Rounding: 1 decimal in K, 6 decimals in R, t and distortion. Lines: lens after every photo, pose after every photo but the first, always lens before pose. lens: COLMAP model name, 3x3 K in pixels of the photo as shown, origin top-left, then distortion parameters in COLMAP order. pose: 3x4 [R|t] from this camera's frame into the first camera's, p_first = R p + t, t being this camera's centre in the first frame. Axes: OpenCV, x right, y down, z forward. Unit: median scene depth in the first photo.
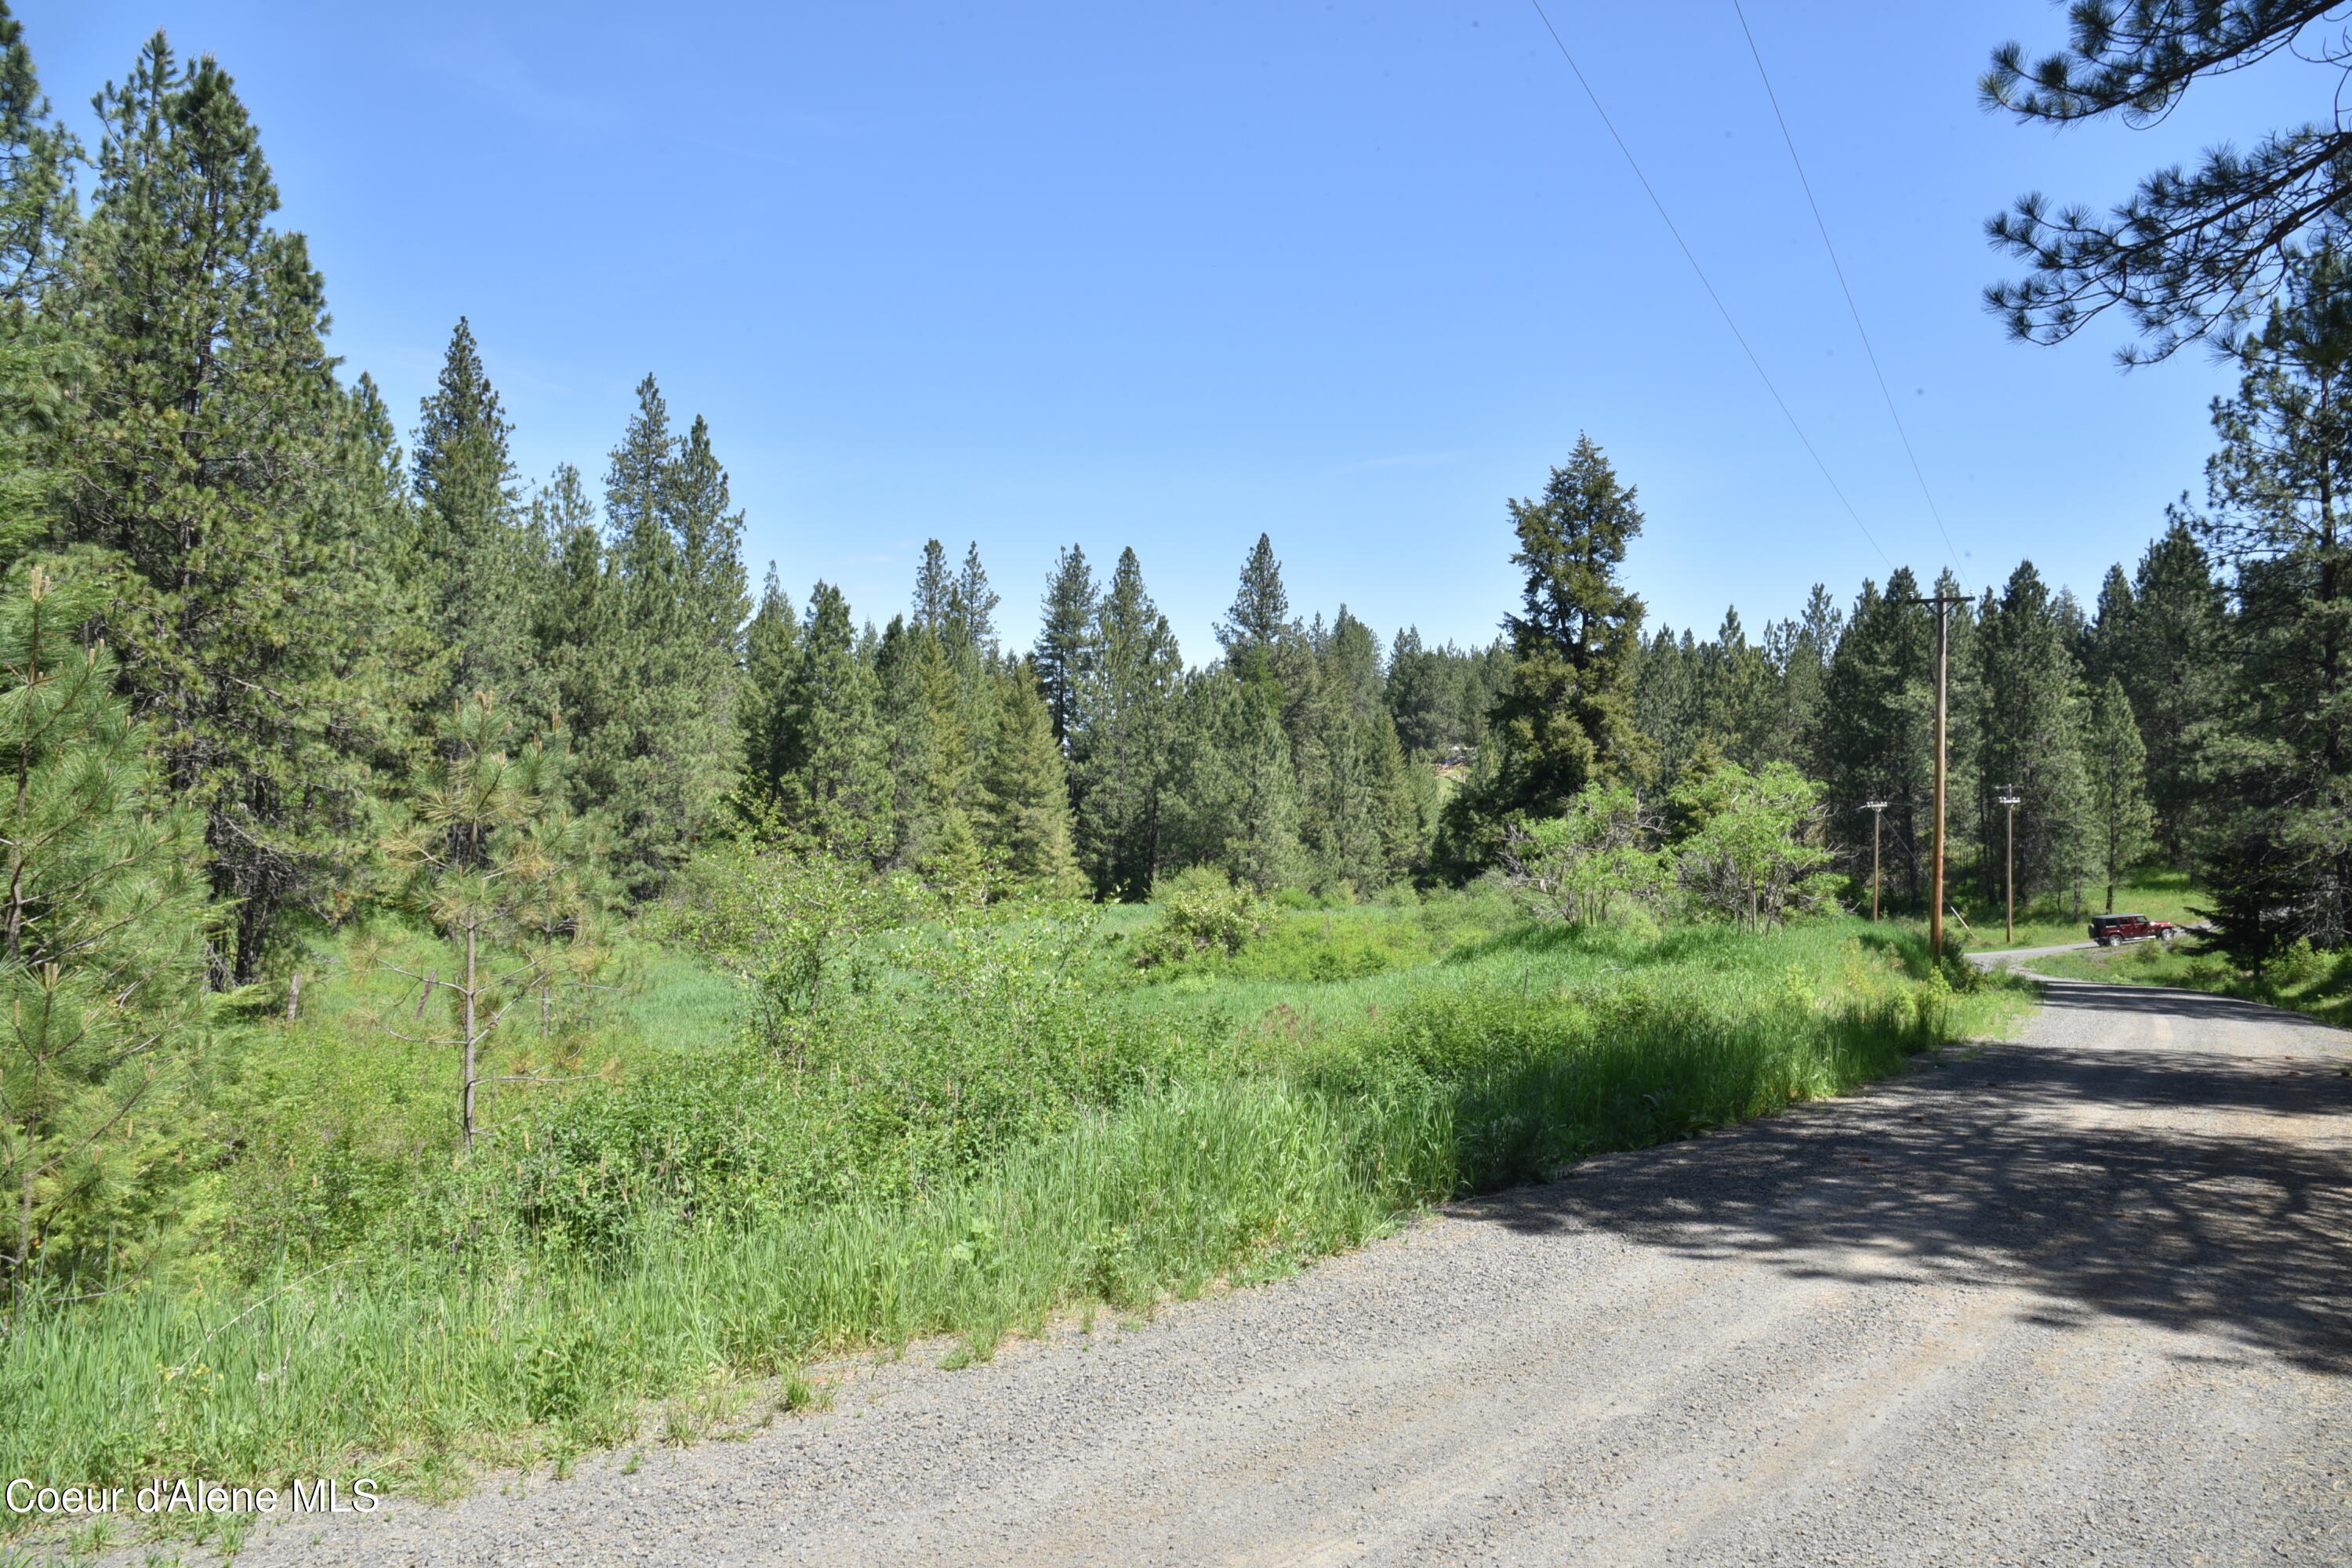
lens RADIAL K [[1610.9, 0, 1176.0], [0, 1610.9, 784.0], [0, 0, 1]] dist [-0.110849, 0.071524]
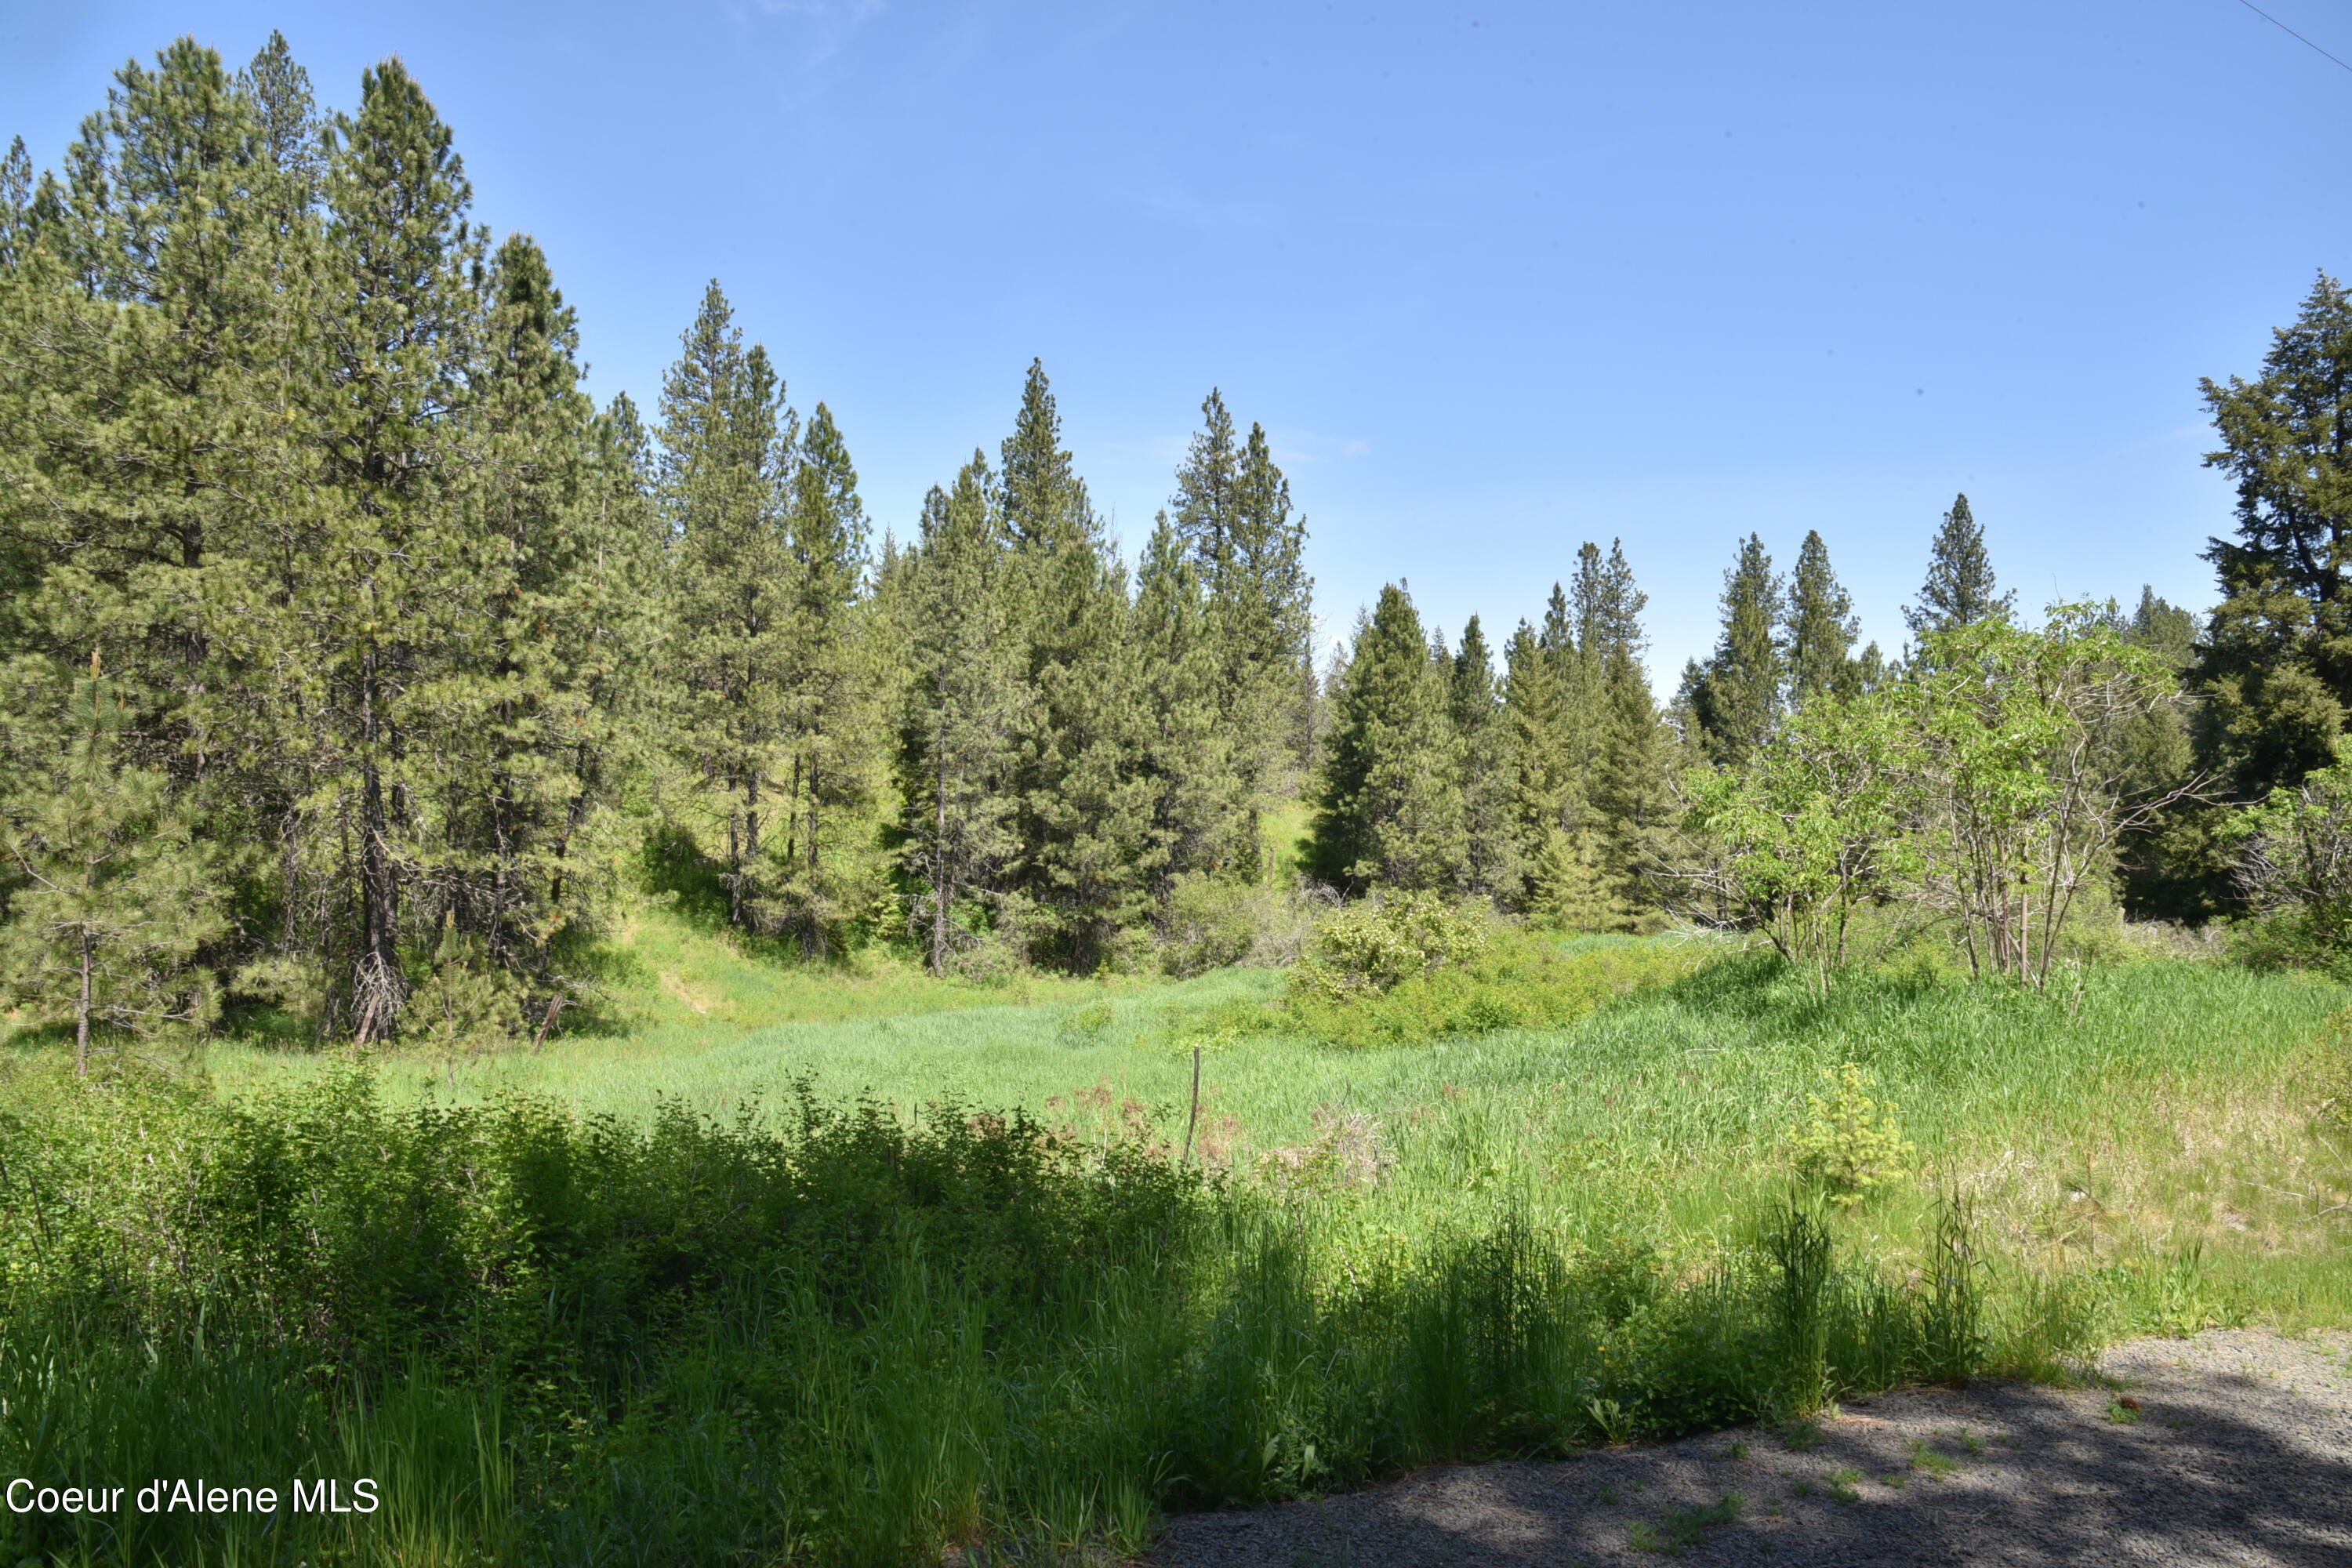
lens RADIAL K [[1610.9, 0, 1176.0], [0, 1610.9, 784.0], [0, 0, 1]] dist [-0.110849, 0.071524]
pose [[0.884465, -0.037881, -0.465067, 0.095123], [0.026521, 0.999169, -0.030947, 0.012380], [0.465852, 0.015037, 0.884735, 0.130254]]
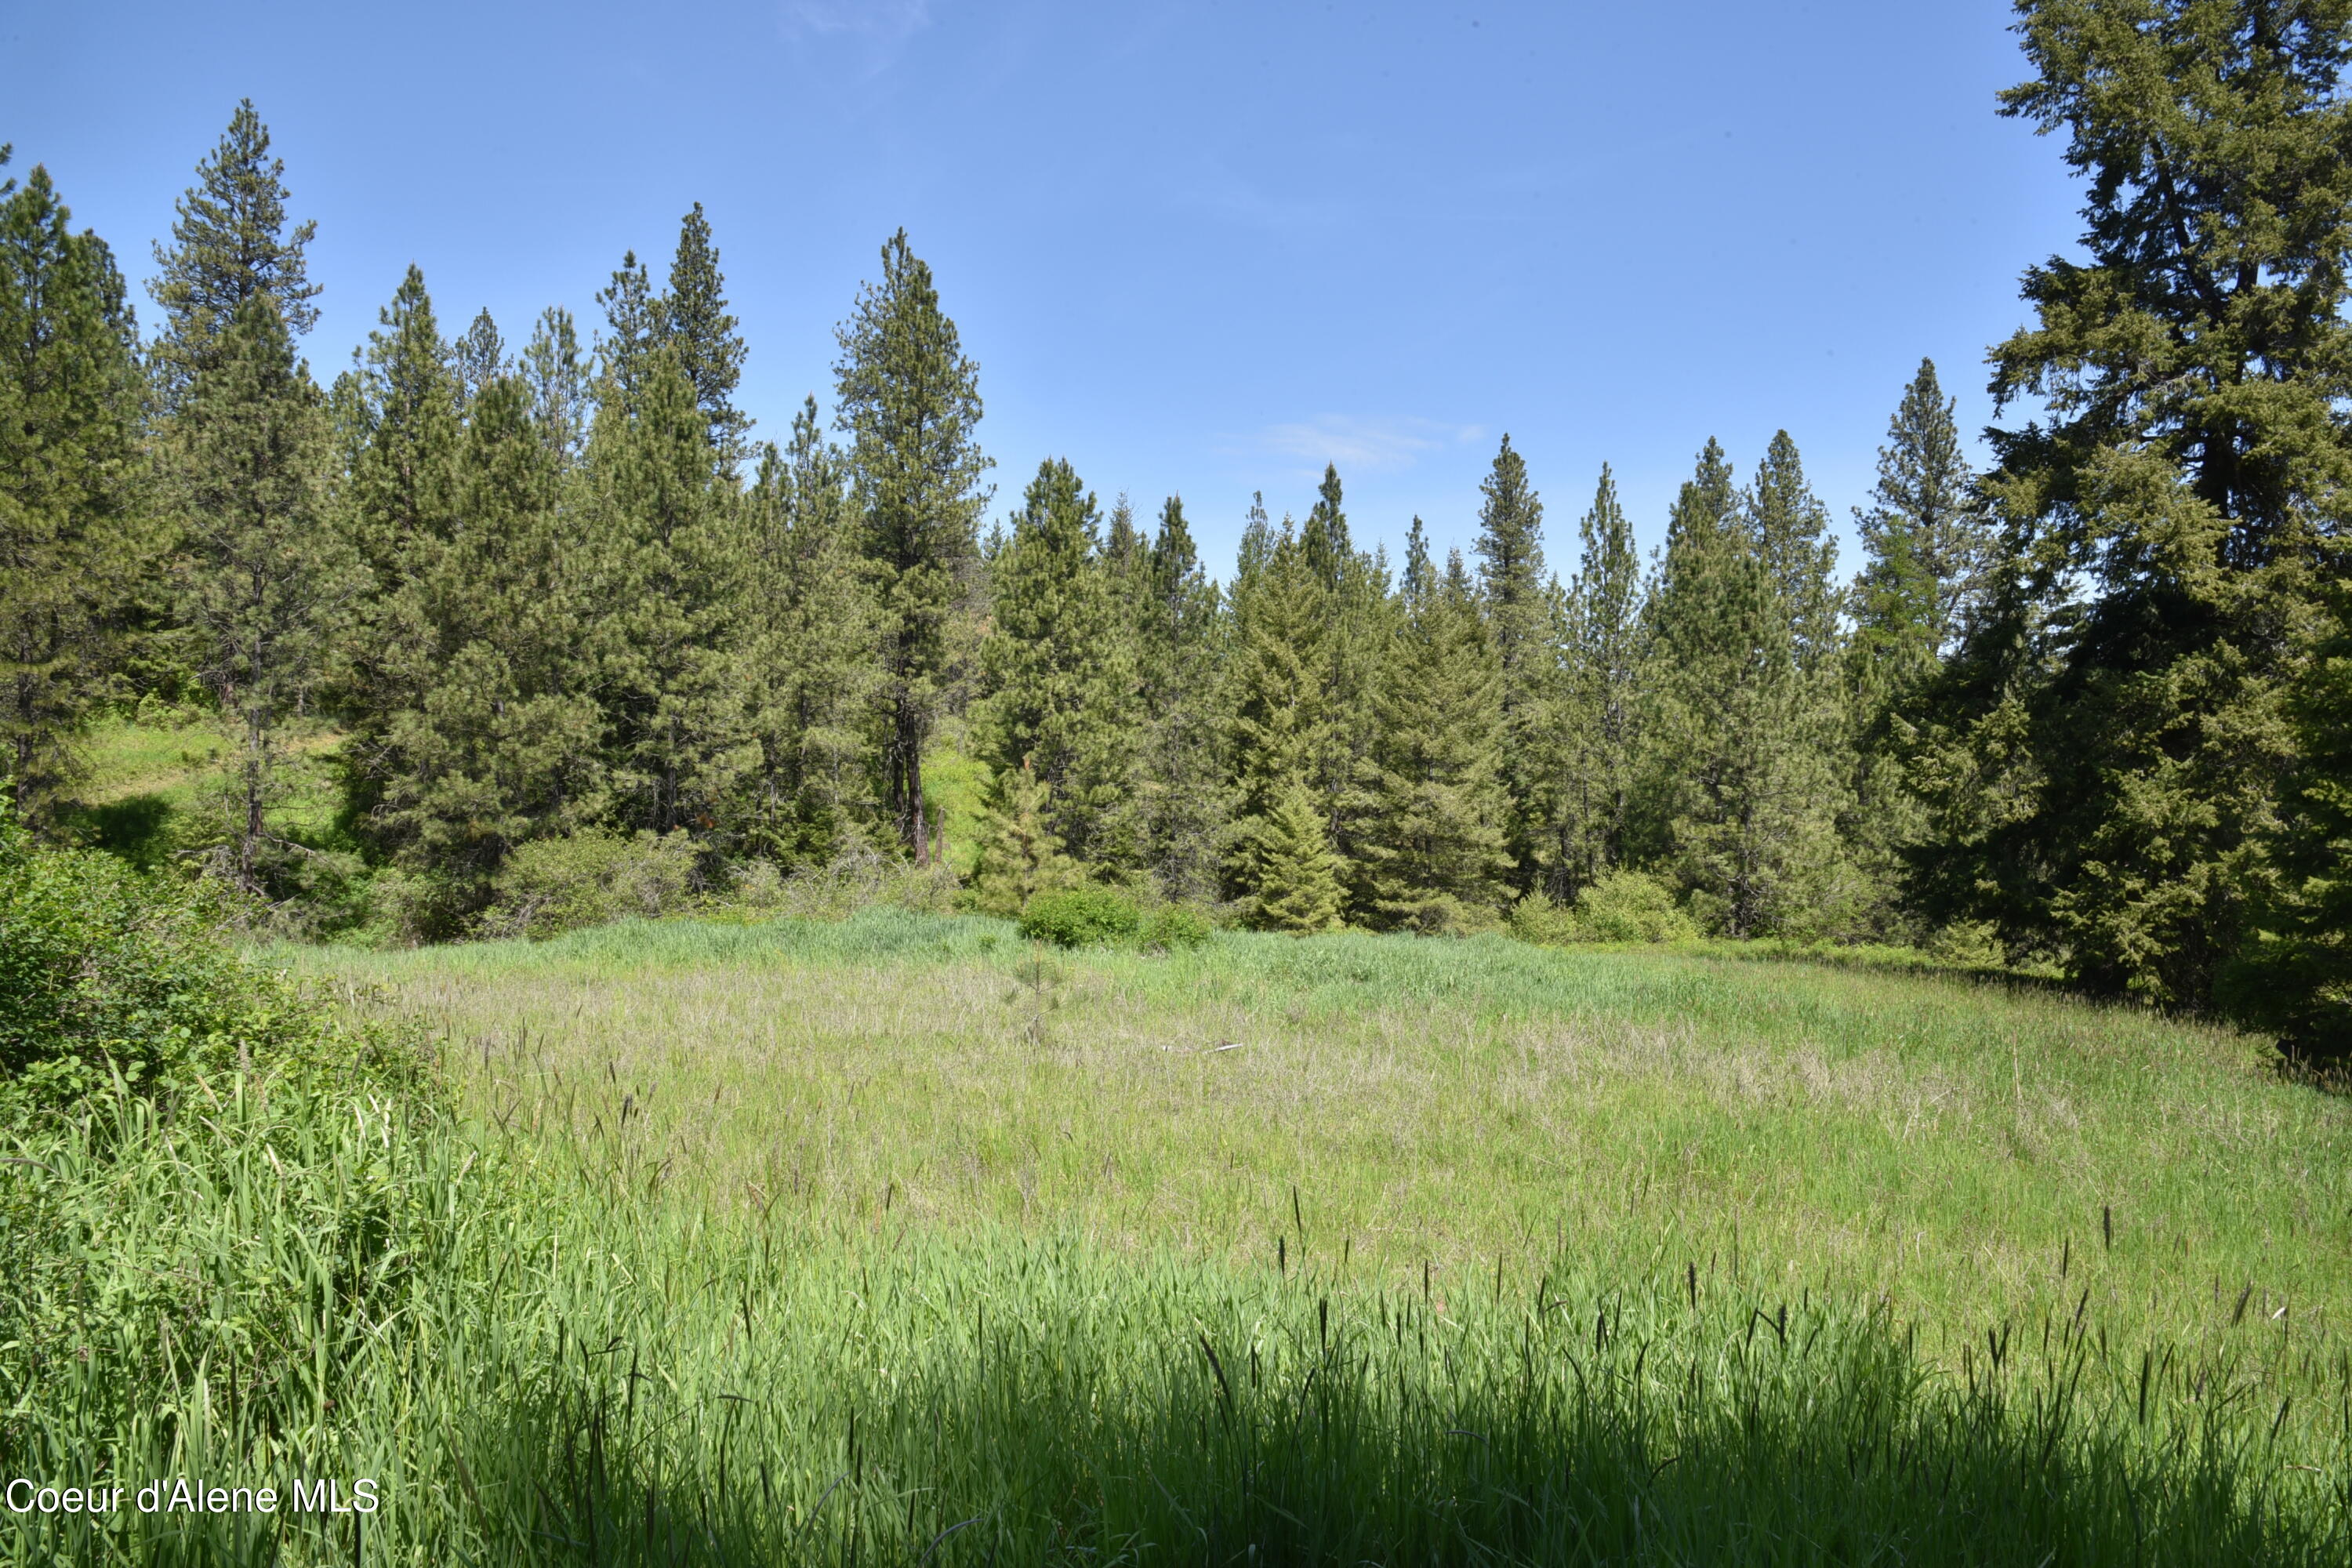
lens RADIAL K [[1610.9, 0, 1176.0], [0, 1610.9, 784.0], [0, 0, 1]] dist [-0.110849, 0.071524]
pose [[0.838089, -0.029497, -0.544735, 0.195493], [0.018912, 0.999508, -0.025026, 0.032195], [0.545205, 0.010672, 0.838235, 0.443492]]
